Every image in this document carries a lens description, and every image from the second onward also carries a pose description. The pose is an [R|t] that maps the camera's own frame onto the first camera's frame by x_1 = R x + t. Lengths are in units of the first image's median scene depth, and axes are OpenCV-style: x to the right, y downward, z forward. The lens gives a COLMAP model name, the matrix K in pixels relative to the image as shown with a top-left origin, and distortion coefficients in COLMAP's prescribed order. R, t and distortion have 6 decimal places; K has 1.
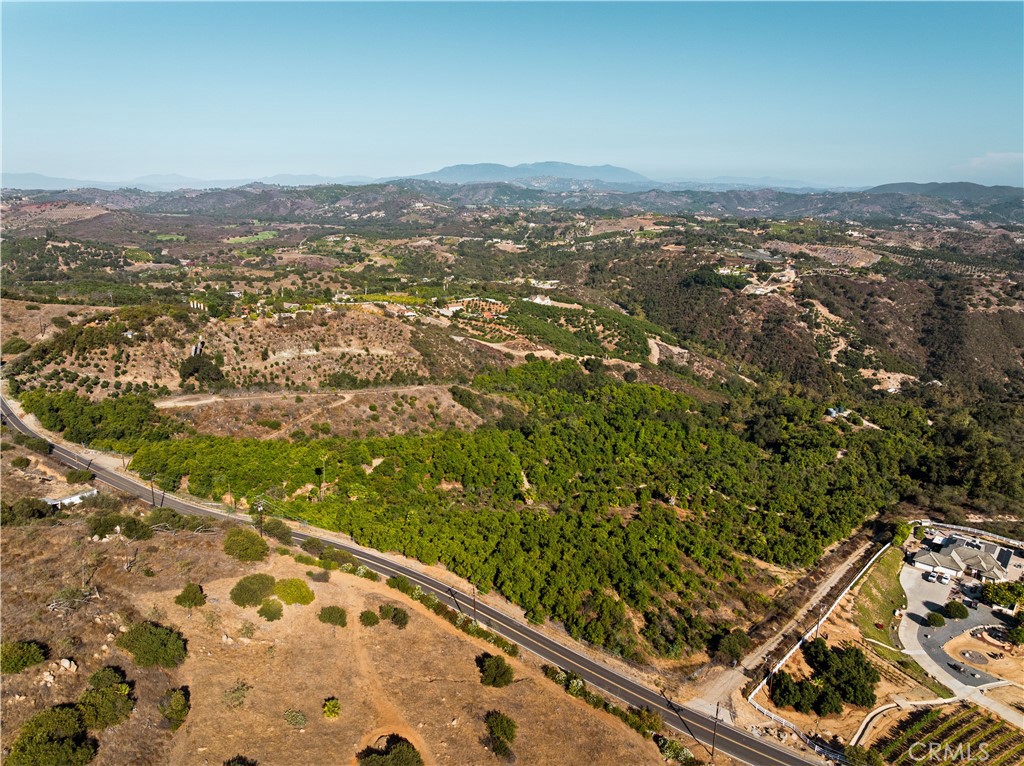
lens RADIAL K [[722.1, 0, 517.1], [0, 722.1, 379.3], [0, 0, 1]] dist [-0.024214, -0.025467]
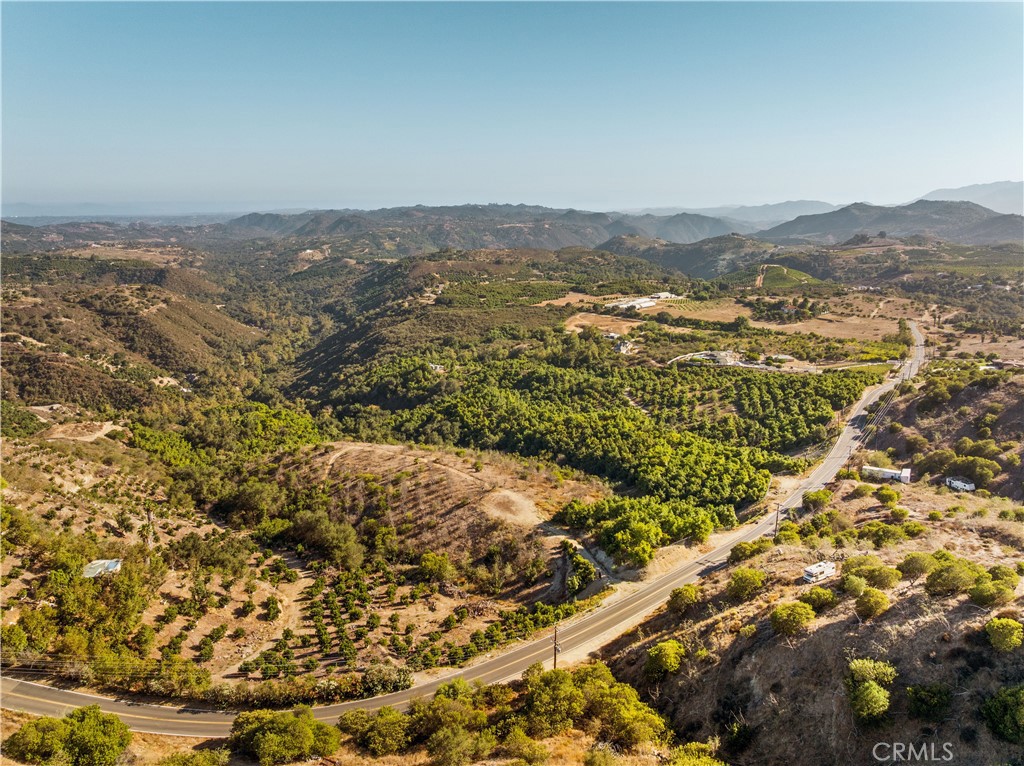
lens RADIAL K [[722.1, 0, 517.1], [0, 722.1, 379.3], [0, 0, 1]] dist [-0.024214, -0.025467]
pose [[0.056842, -0.233455, 0.970705, -0.429758], [0.255191, 0.943377, 0.211939, -0.089374], [-0.965218, 0.235668, 0.113199, 0.352882]]
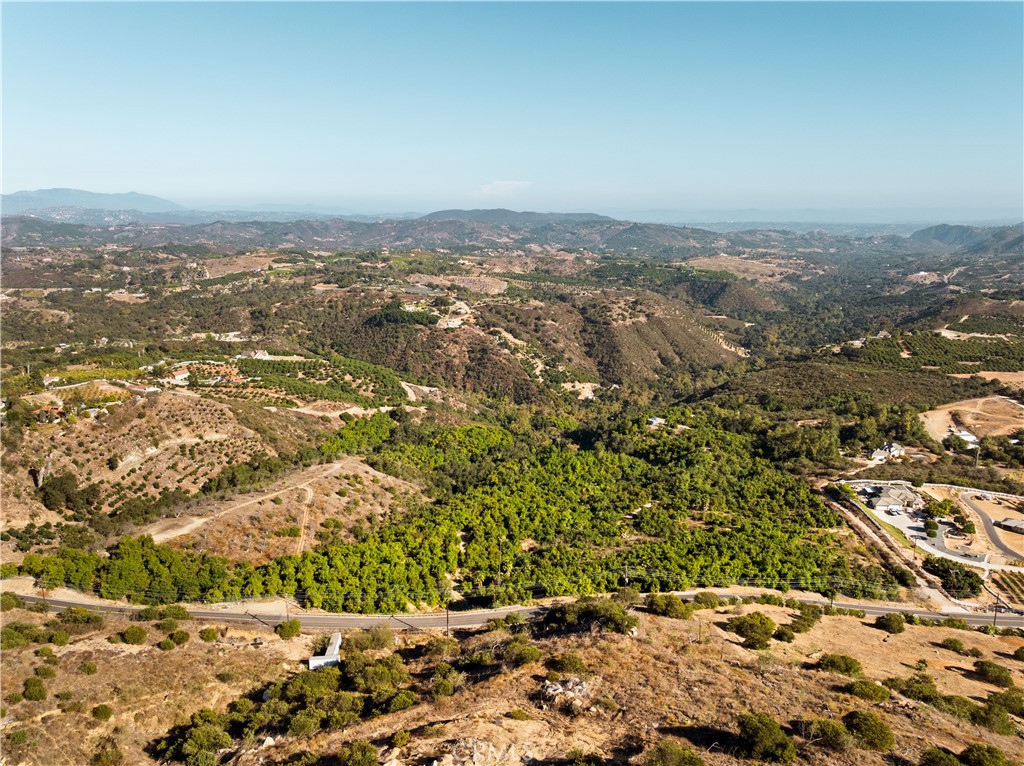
lens RADIAL K [[747.0, 0, 521.1], [0, 747.0, 380.6], [0, 0, 1]] dist [-0.023029, -0.032156]
pose [[0.823659, -0.128780, 0.552270, -0.227588], [0.150847, 0.988542, 0.005537, -0.033117], [-0.546655, 0.078748, 0.833647, 0.019767]]
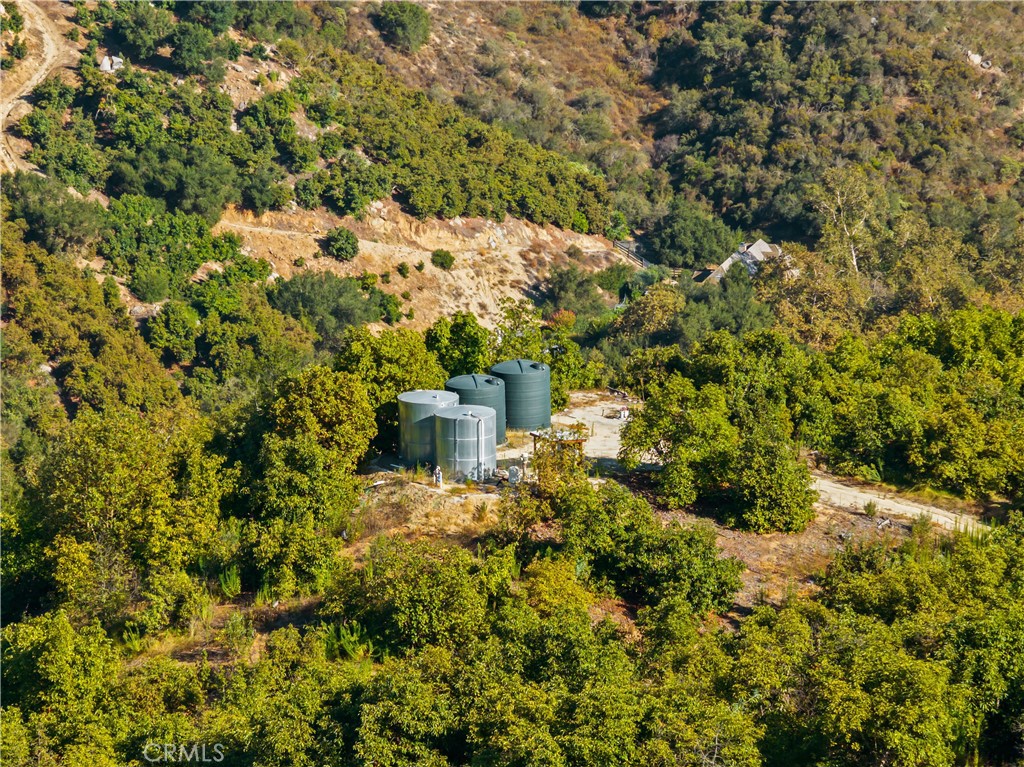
lens RADIAL K [[4956.5, 0, 512.0], [0, 4956.5, 383.5], [0, 0, 1]] dist [0.118820, 2.019242]
pose [[0.838299, -0.113908, 0.533178, 0.062701], [0.136891, 0.990580, -0.003604, 0.021727], [-0.527745, 0.076009, 0.845995, 0.244400]]
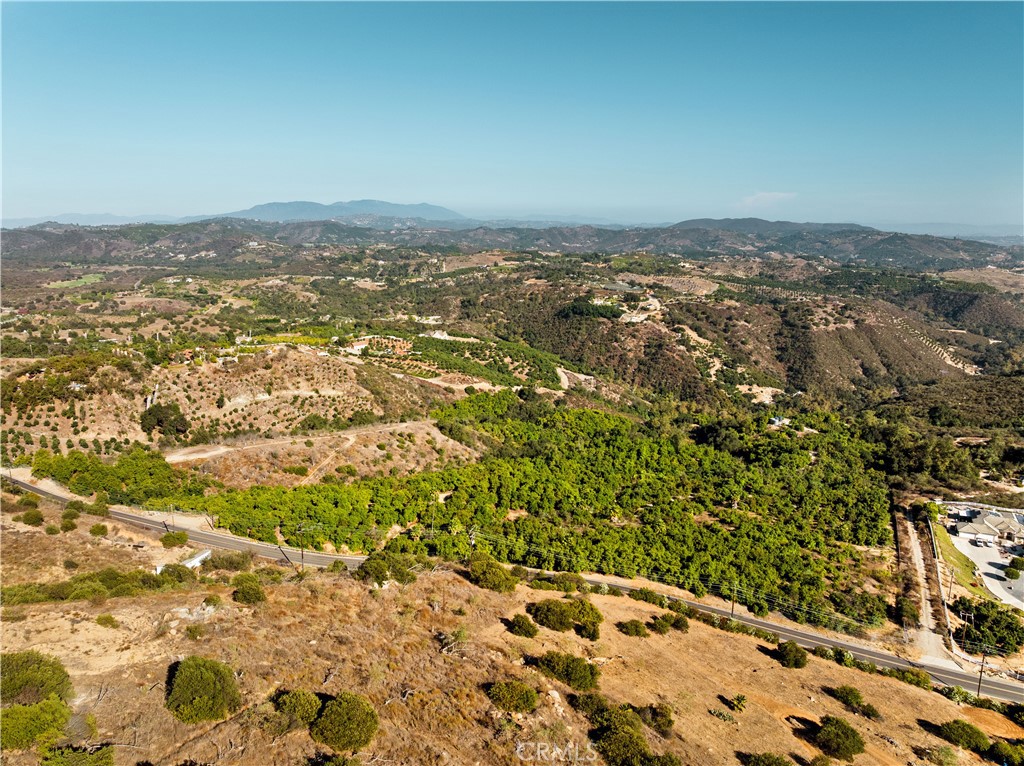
lens RADIAL K [[722.1, 0, 517.1], [0, 722.1, 379.3], [0, 0, 1]] dist [-0.024214, -0.025467]
pose [[0.968937, -0.053557, 0.241437, -0.109108], [0.065527, 0.996974, -0.041818, 0.000488], [-0.238467, 0.056340, 0.969515, 0.002398]]
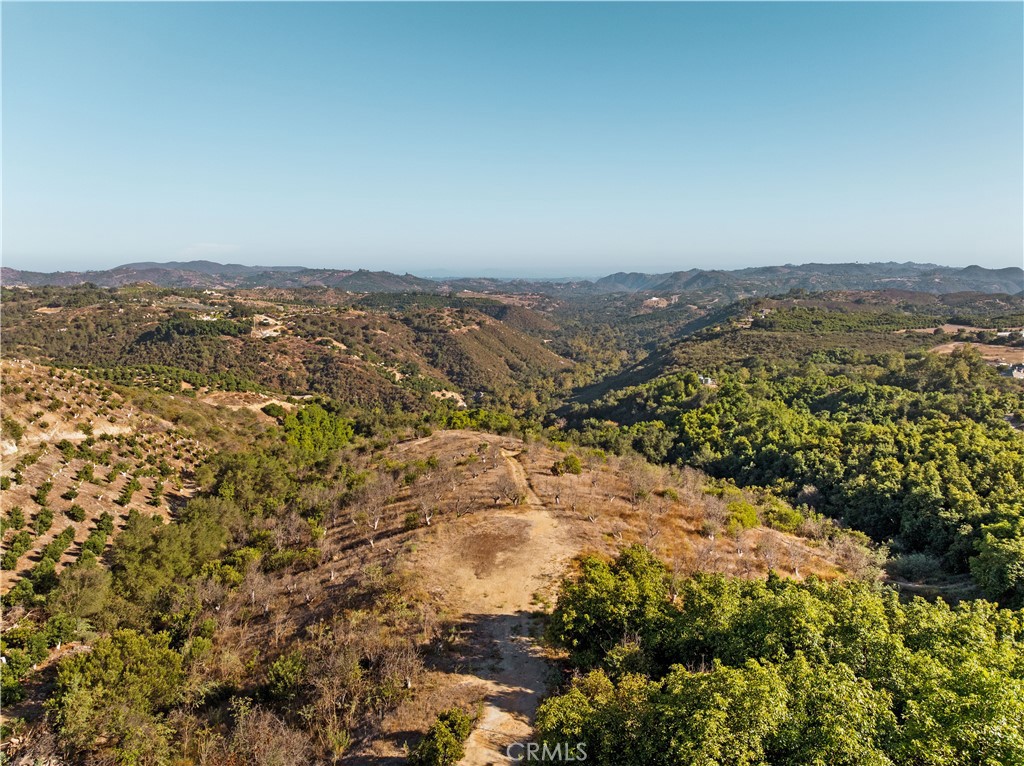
lens RADIAL K [[720.8, 0, 513.0], [0, 720.8, 373.2], [0, 0, 1]] dist [-0.041214, 0.003909]
pose [[0.531769, -0.118706, 0.838529, -0.252882], [0.224631, 0.974434, -0.004509, -0.009189], [-0.816555, 0.190757, 0.544839, 0.342038]]
